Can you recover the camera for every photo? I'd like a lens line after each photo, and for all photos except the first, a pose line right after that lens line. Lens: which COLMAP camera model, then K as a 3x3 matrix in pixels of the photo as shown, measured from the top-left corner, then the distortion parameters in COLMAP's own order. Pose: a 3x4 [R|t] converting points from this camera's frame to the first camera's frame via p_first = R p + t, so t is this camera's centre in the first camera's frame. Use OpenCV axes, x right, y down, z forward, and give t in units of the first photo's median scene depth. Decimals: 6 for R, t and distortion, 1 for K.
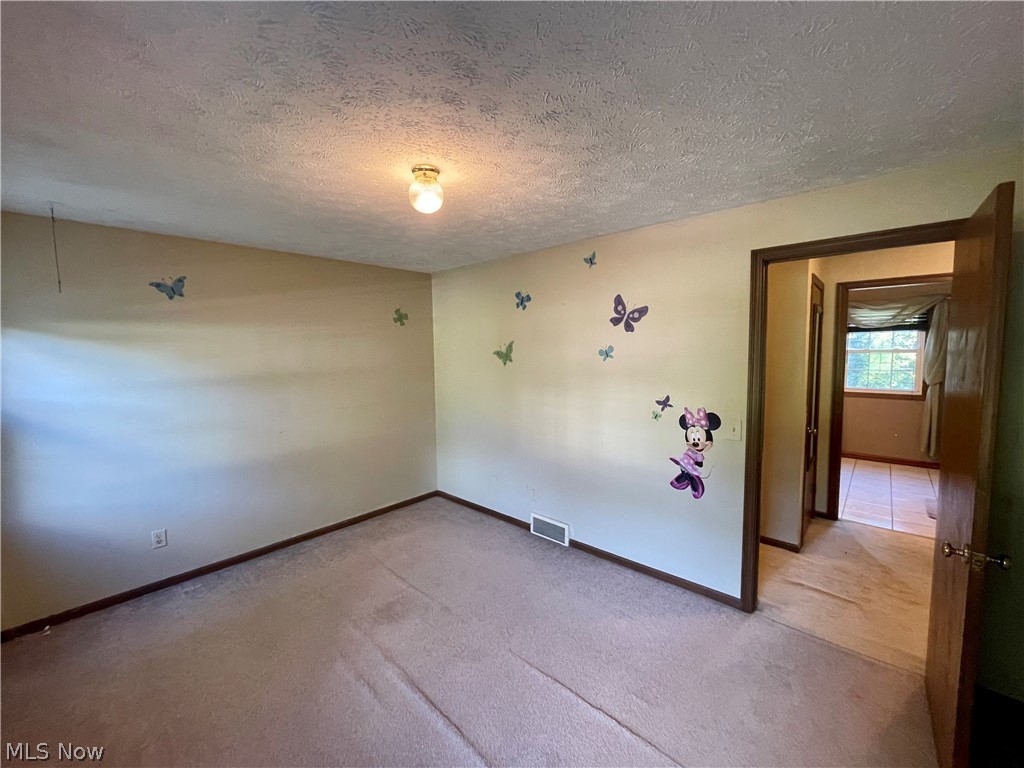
lens RADIAL K [[416.2, 0, 512.5], [0, 416.2, 384.6], [0, 0, 1]] dist [-0.002209, -0.000013]
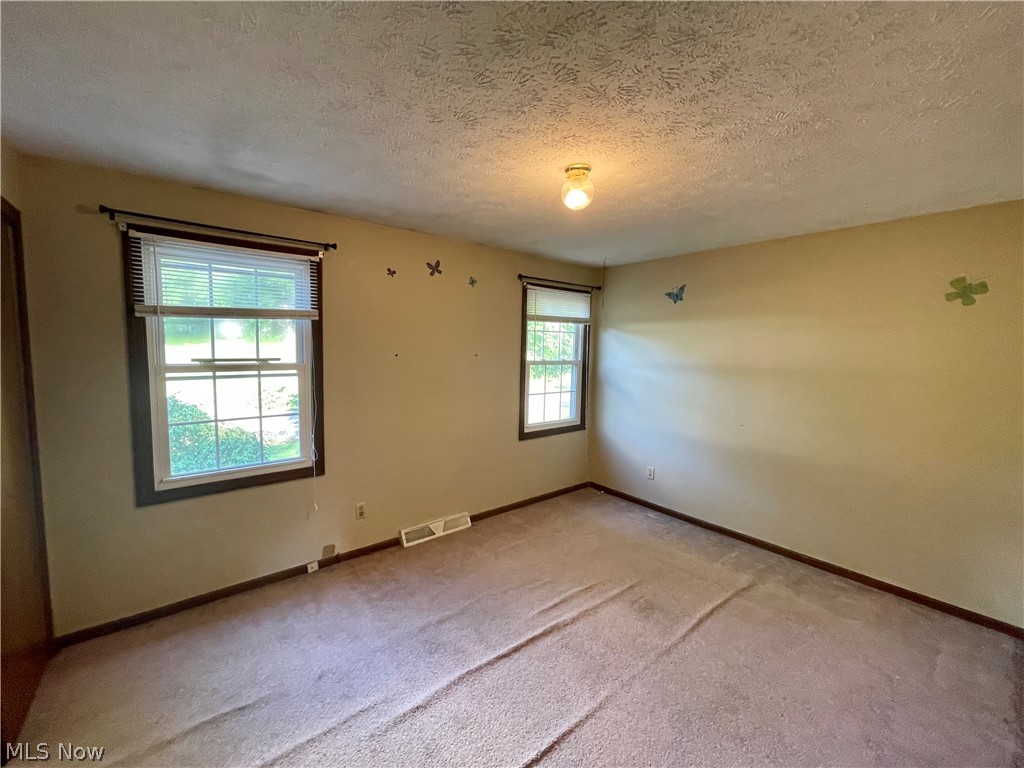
lens RADIAL K [[416.2, 0, 509.5], [0, 416.2, 382.2], [0, 0, 1]] dist [-0.002209, -0.000013]
pose [[-0.153383, 0.095333, -0.983557, 0.554141], [-0.108996, 0.987630, 0.112725, -0.041770], [0.982137, 0.124494, -0.141095, 0.628232]]
